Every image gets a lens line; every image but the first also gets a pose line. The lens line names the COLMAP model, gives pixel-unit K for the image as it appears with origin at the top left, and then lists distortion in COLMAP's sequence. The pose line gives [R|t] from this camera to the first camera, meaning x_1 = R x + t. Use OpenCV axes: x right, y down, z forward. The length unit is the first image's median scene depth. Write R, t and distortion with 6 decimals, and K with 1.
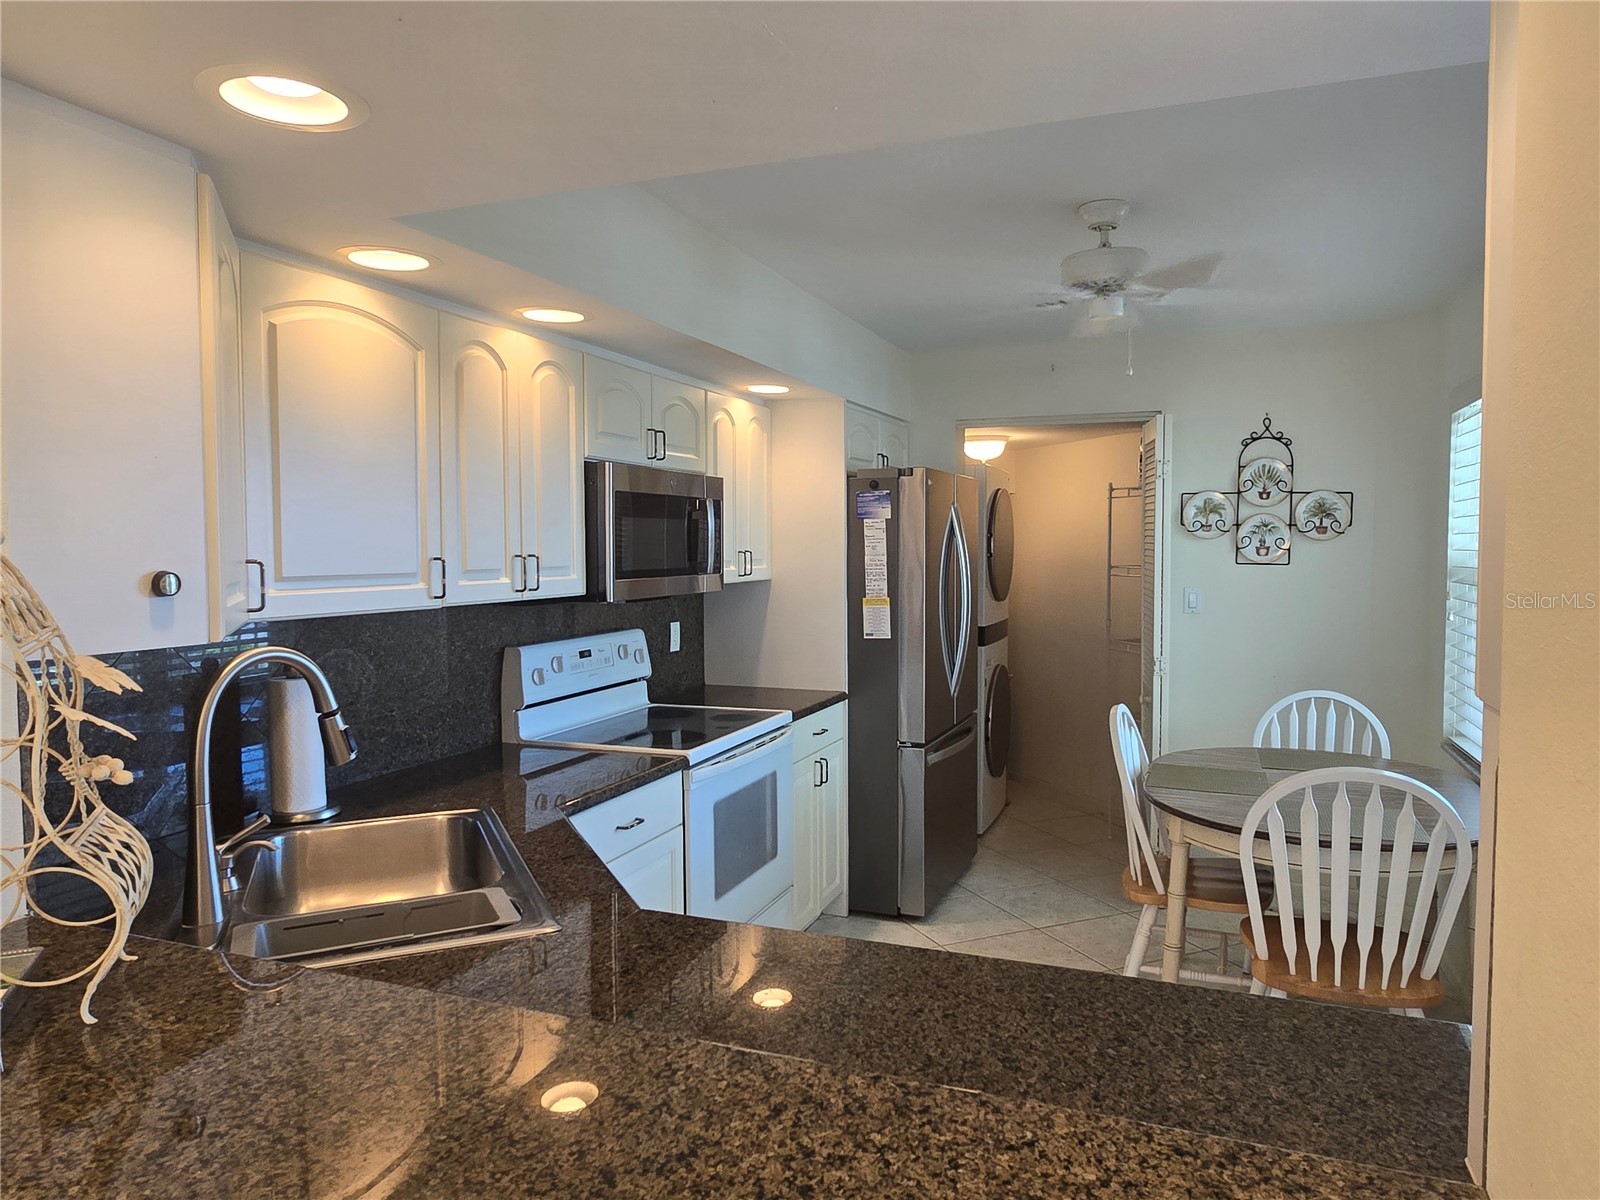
lens RADIAL K [[1055.1, 0, 800.0], [0, 1055.1, 600.0], [0, 0, 1]] dist [0.000133, 0.000266]
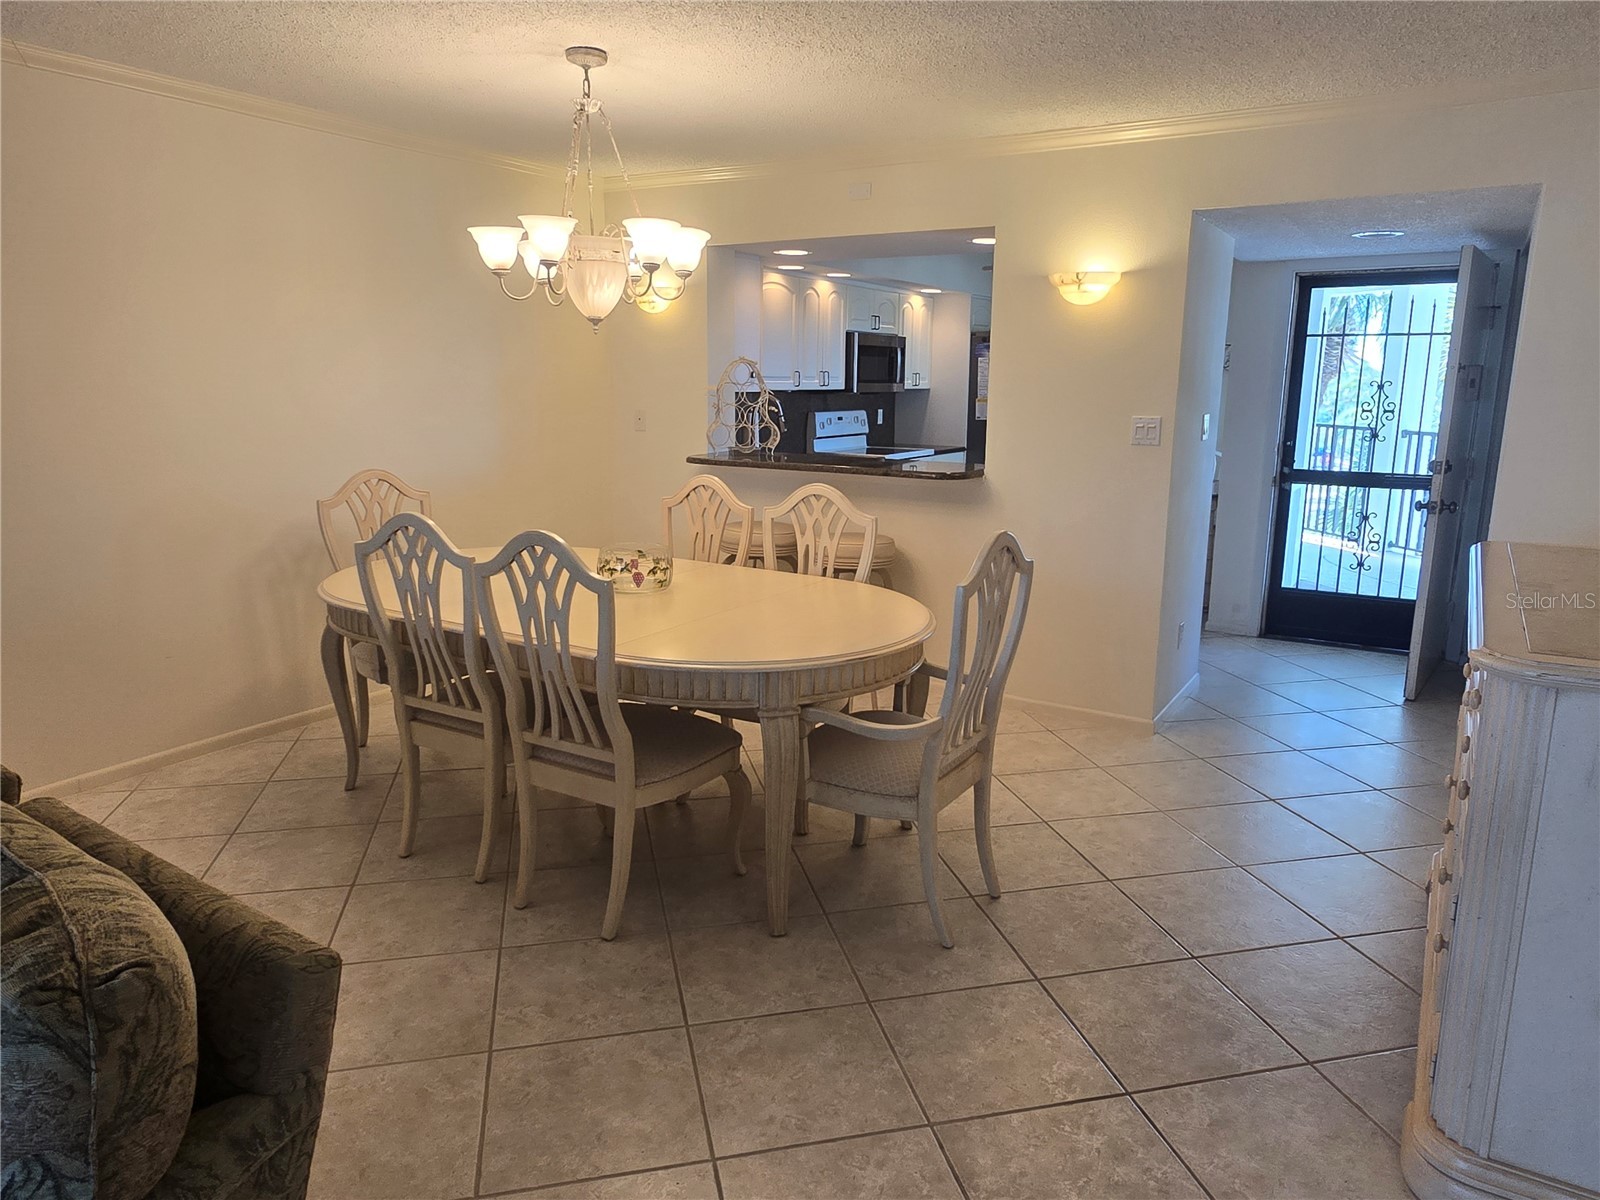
lens RADIAL K [[1055.1, 0, 800.0], [0, 1055.1, 600.0], [0, 0, 1]] dist [0.000133, 0.000266]
pose [[0.982590, 0.051484, -0.178514, 0.108508], [-0.023282, 0.987385, 0.156617, 0.068779], [0.184325, -0.149734, 0.971393, -1.033605]]
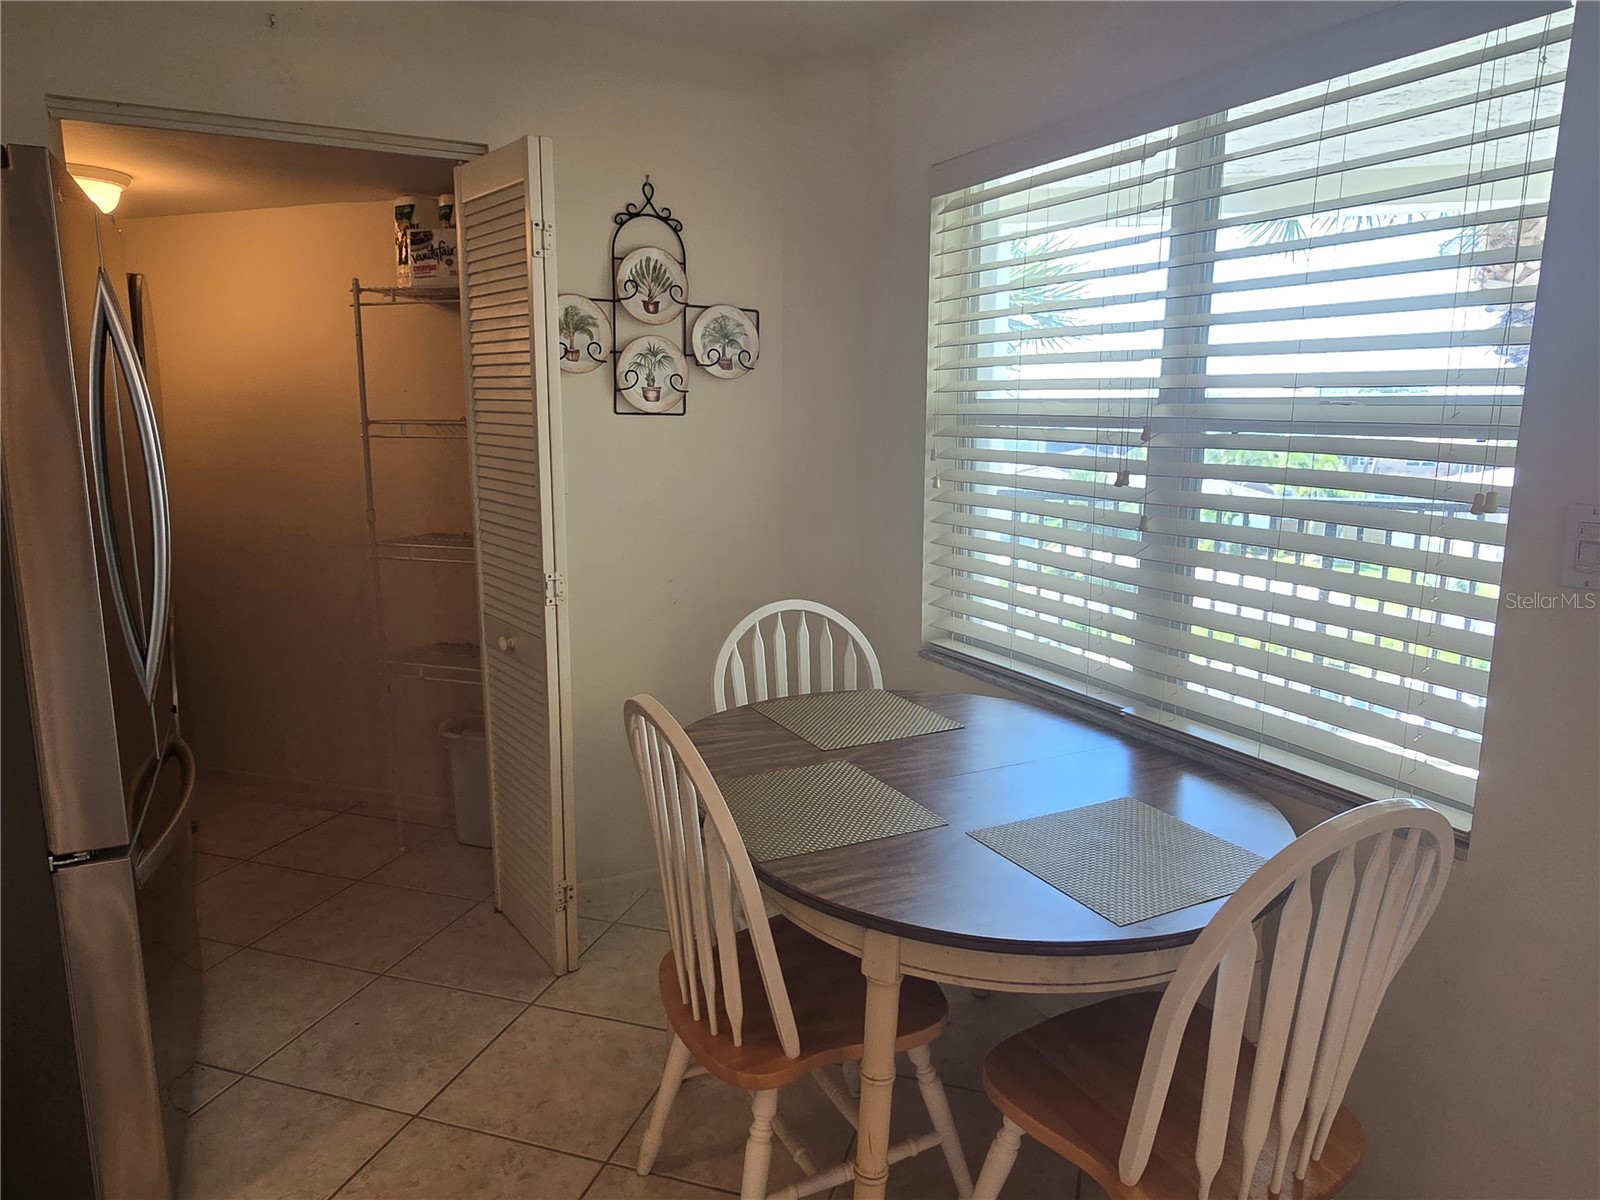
lens RADIAL K [[1055.1, 0, 800.0], [0, 1055.1, 600.0], [0, 0, 1]] dist [0.000133, 0.000266]
pose [[0.660137, -0.128841, 0.740013, -0.004253], [0.033047, 0.989207, 0.142748, -0.010996], [-0.750418, -0.069778, 0.657270, 0.528857]]
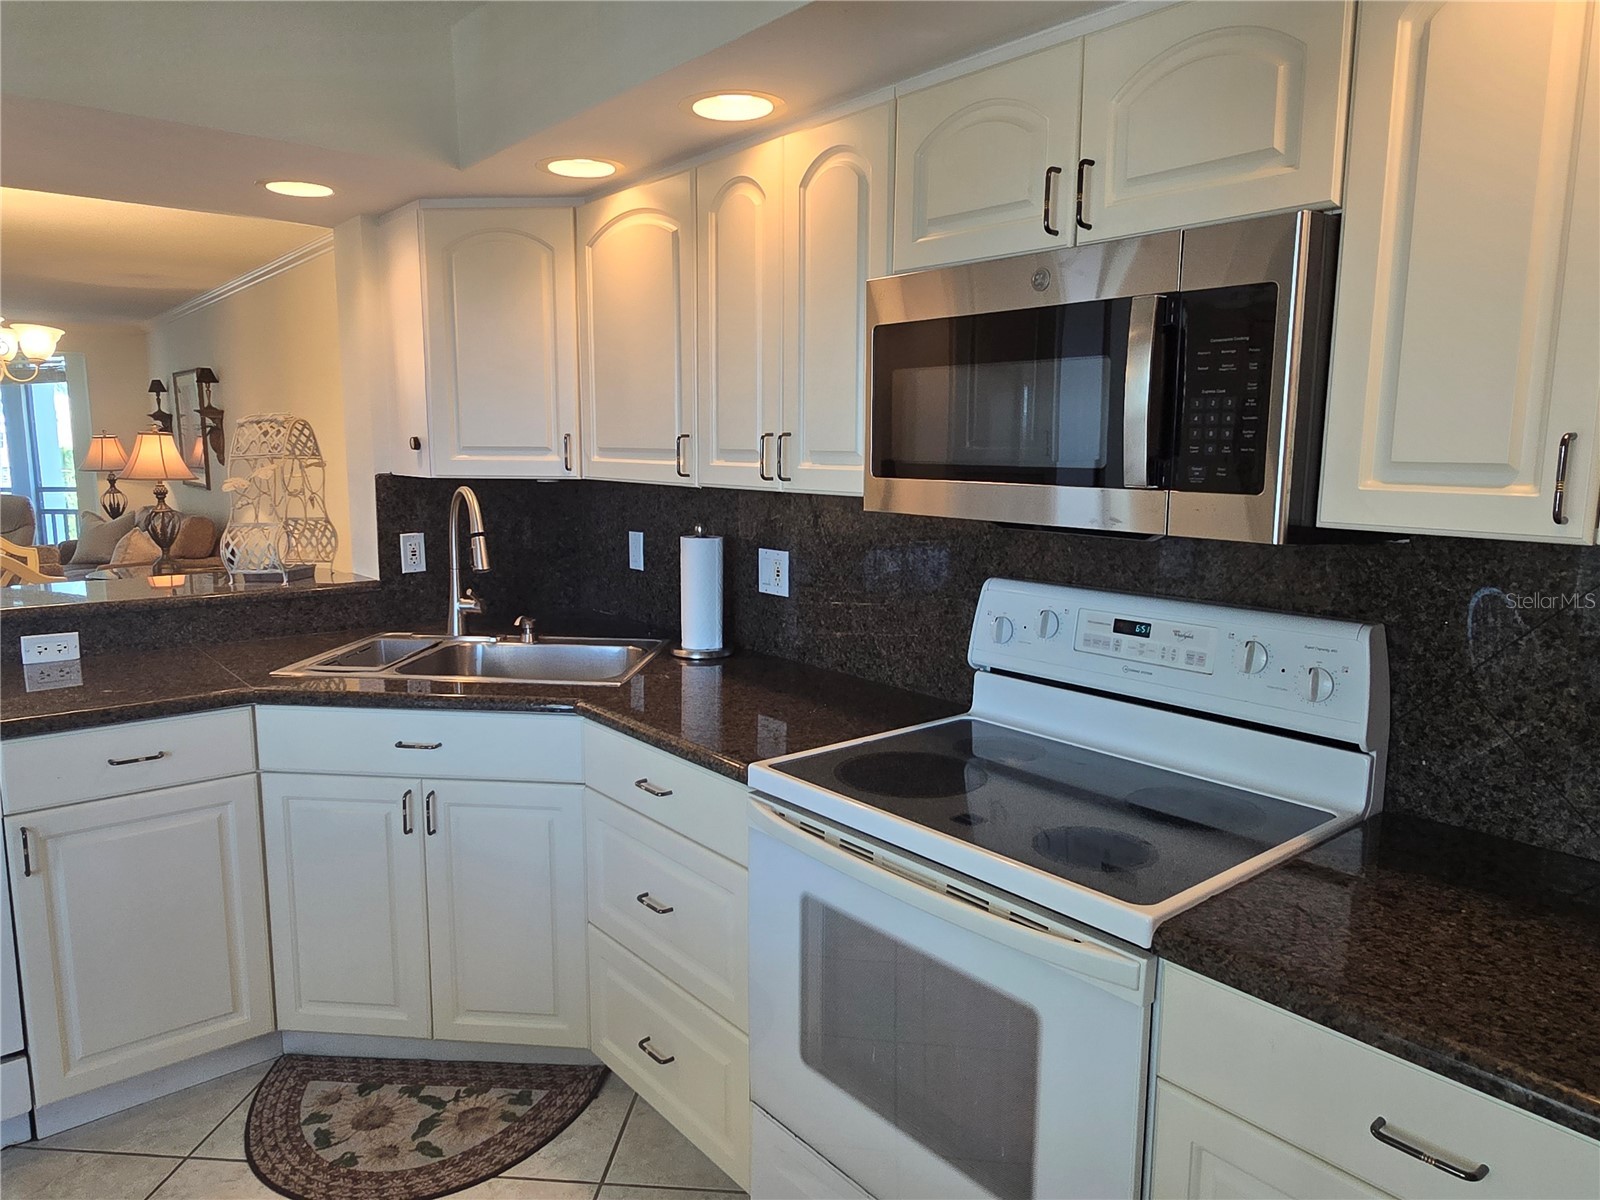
lens RADIAL K [[1055.1, 0, 800.0], [0, 1055.1, 600.0], [0, 0, 1]] dist [0.000133, 0.000266]
pose [[-0.477777, 0.132861, -0.868376, 0.280274], [-0.050500, 0.982709, 0.178139, -0.040766], [0.877028, 0.128963, -0.462806, 0.920583]]
